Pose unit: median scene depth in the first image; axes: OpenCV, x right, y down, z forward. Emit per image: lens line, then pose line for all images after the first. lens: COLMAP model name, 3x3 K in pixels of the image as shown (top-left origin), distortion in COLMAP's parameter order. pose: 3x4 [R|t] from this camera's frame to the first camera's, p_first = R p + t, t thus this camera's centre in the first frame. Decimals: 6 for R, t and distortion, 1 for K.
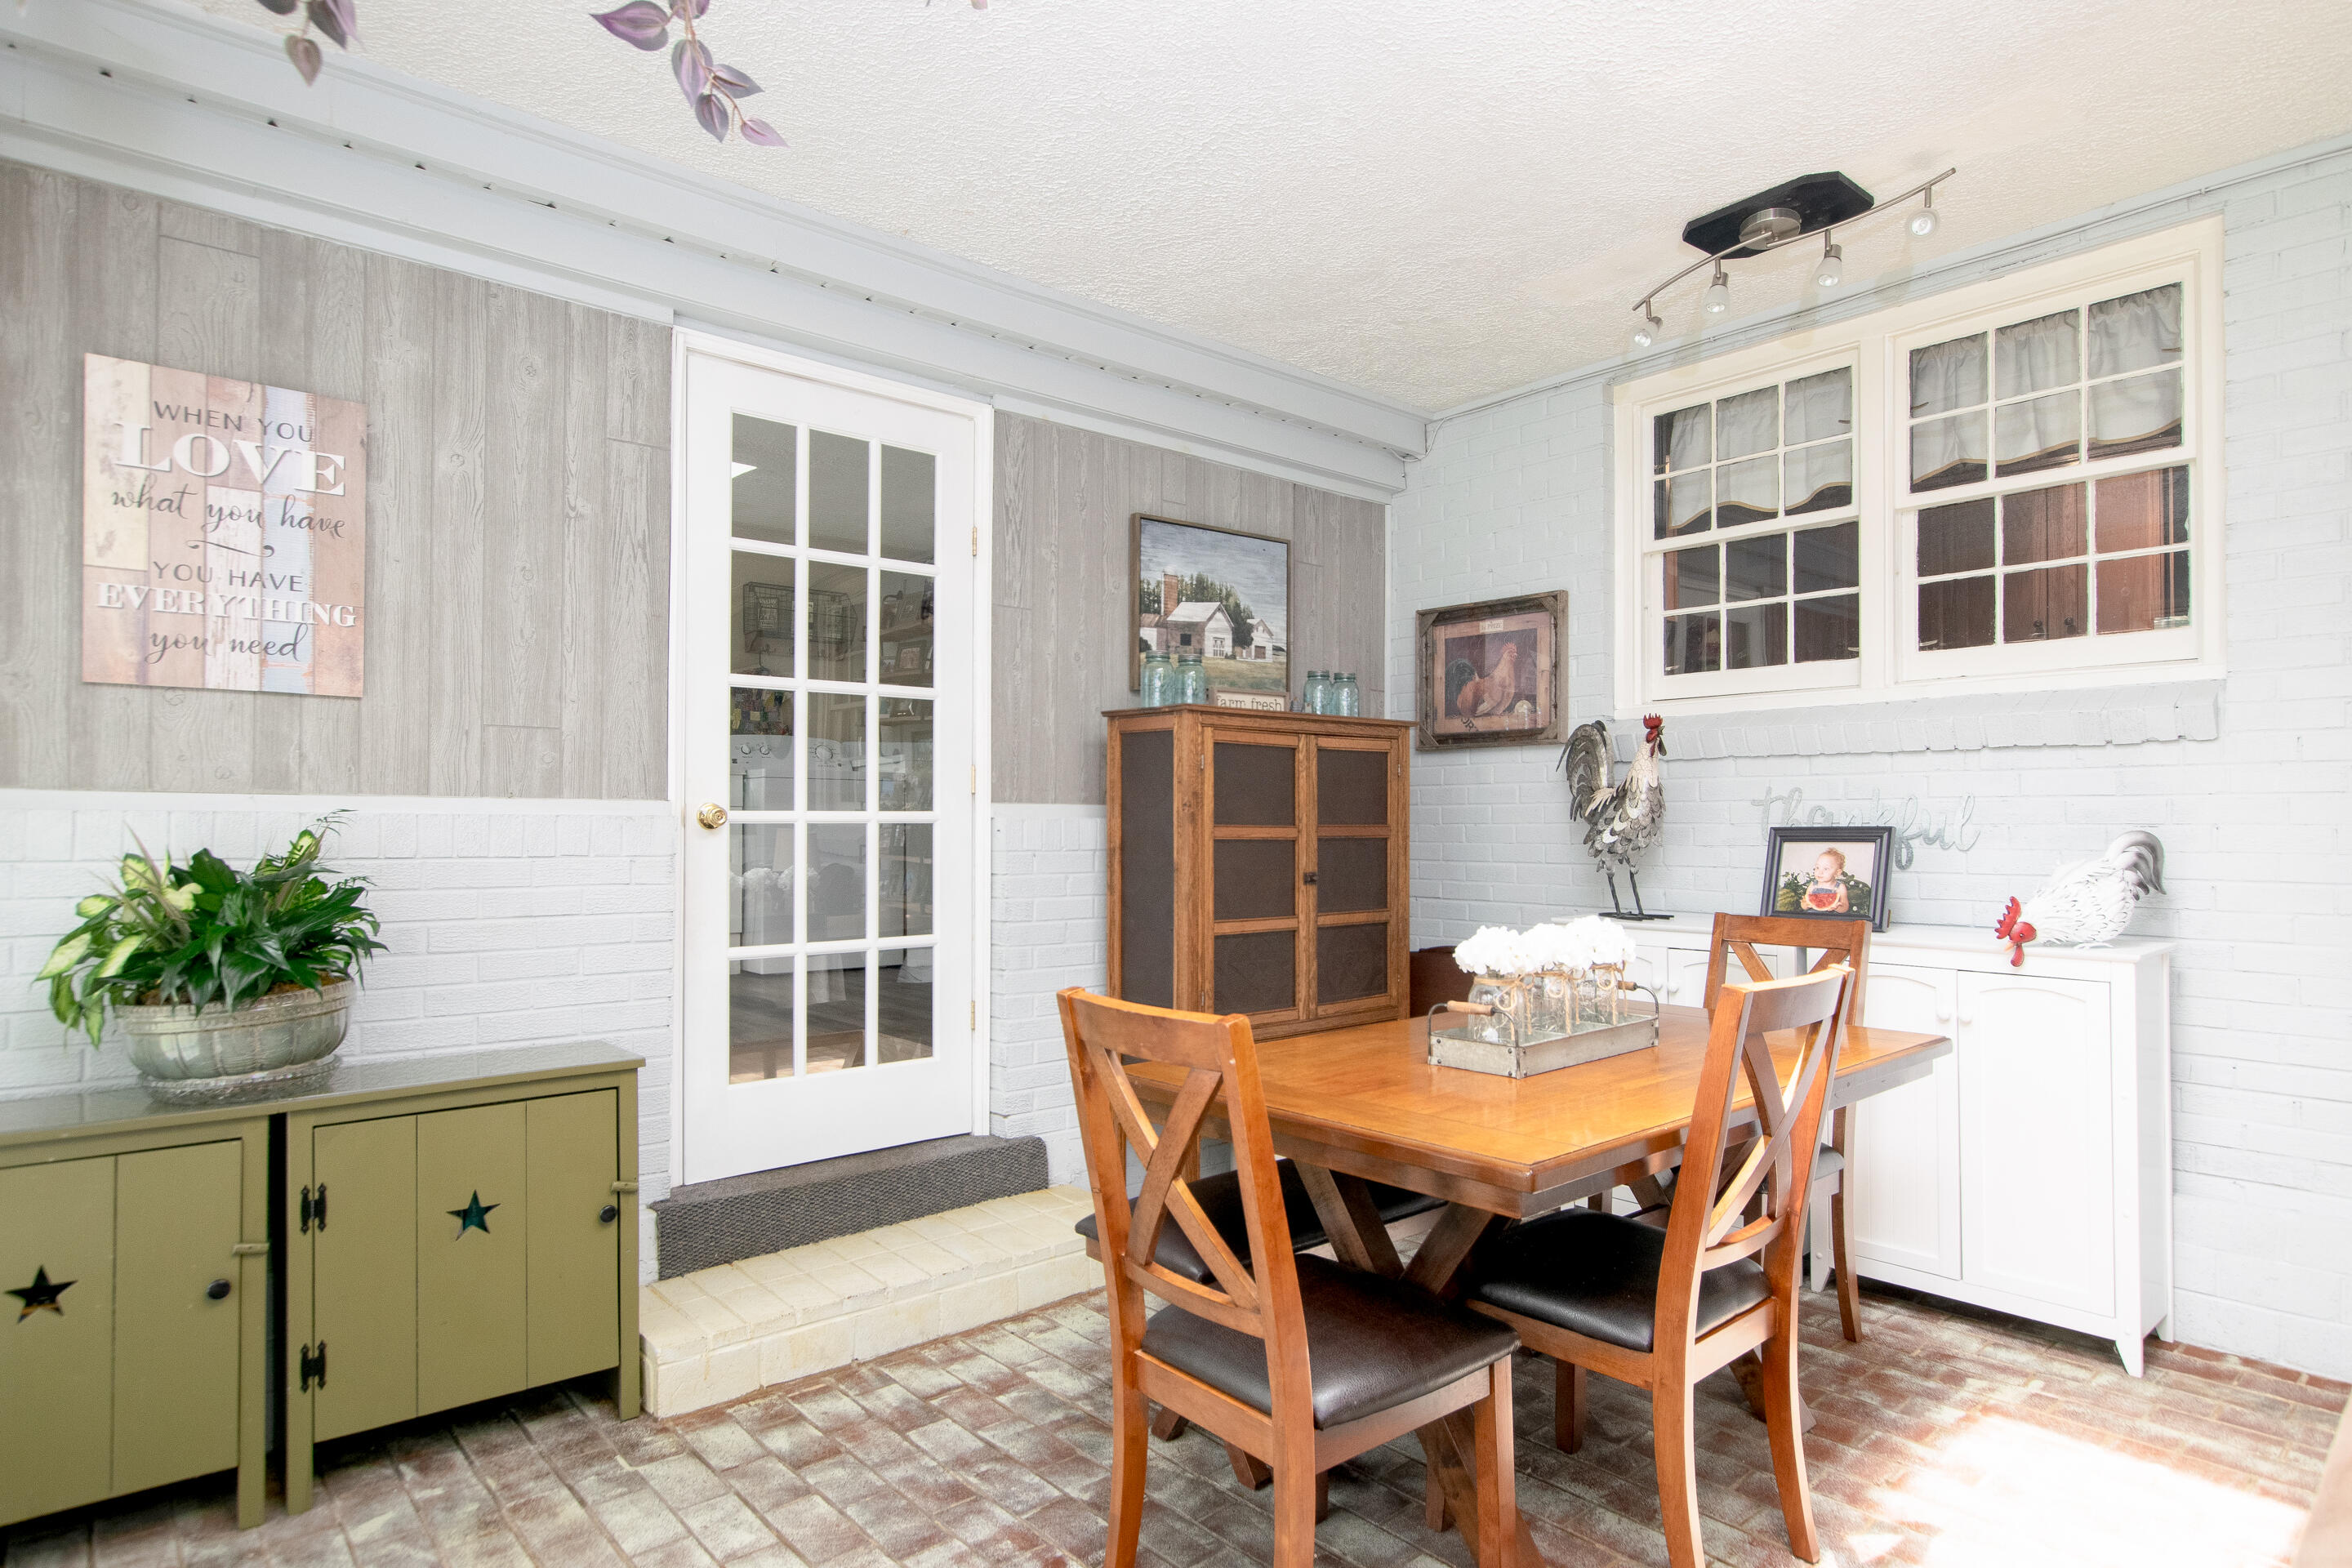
lens RADIAL K [[1294.5, 0, 1176.8], [0, 1294.5, 809.0], [0, 0, 1]] dist [0.004627, -0.000352]
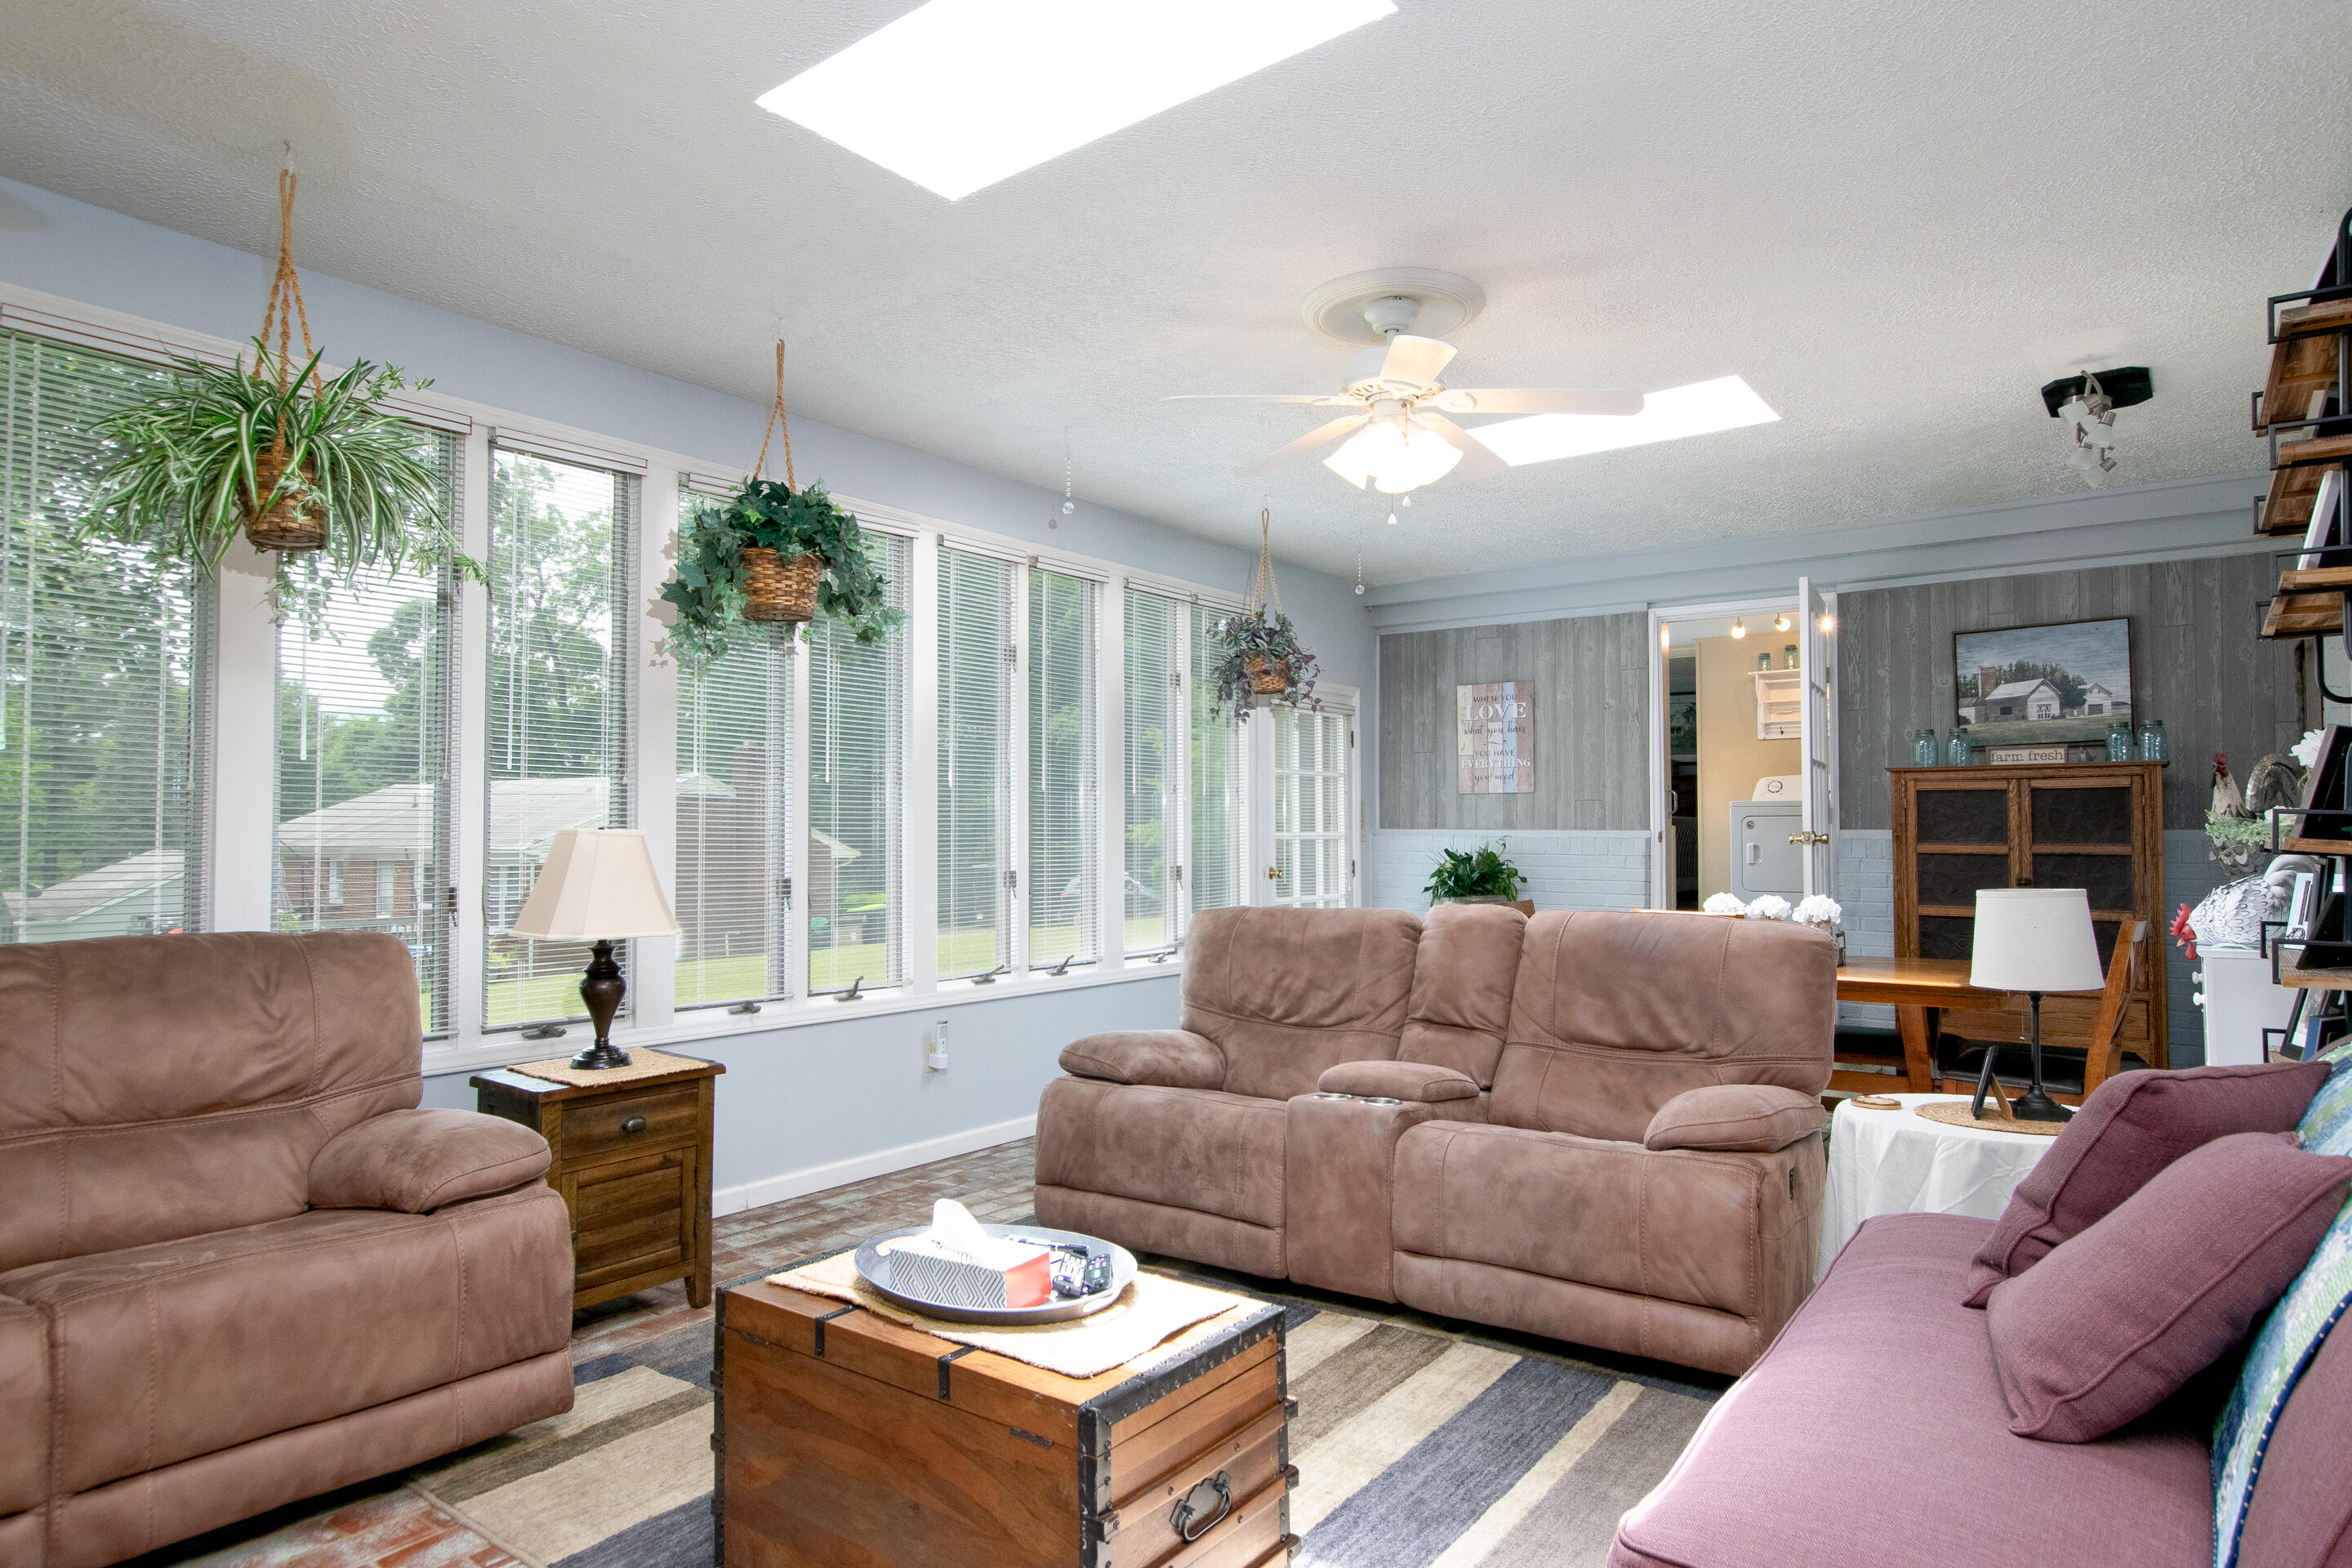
lens RADIAL K [[1294.5, 0, 1177.7], [0, 1294.5, 789.6], [0, 0, 1]] dist [0.004627, -0.000352]
pose [[0.216372, -0.034595, -0.975698, 1.584228], [0.011394, 0.999393, -0.032908, -0.013267], [0.976245, -0.003997, 0.216634, -0.238491]]
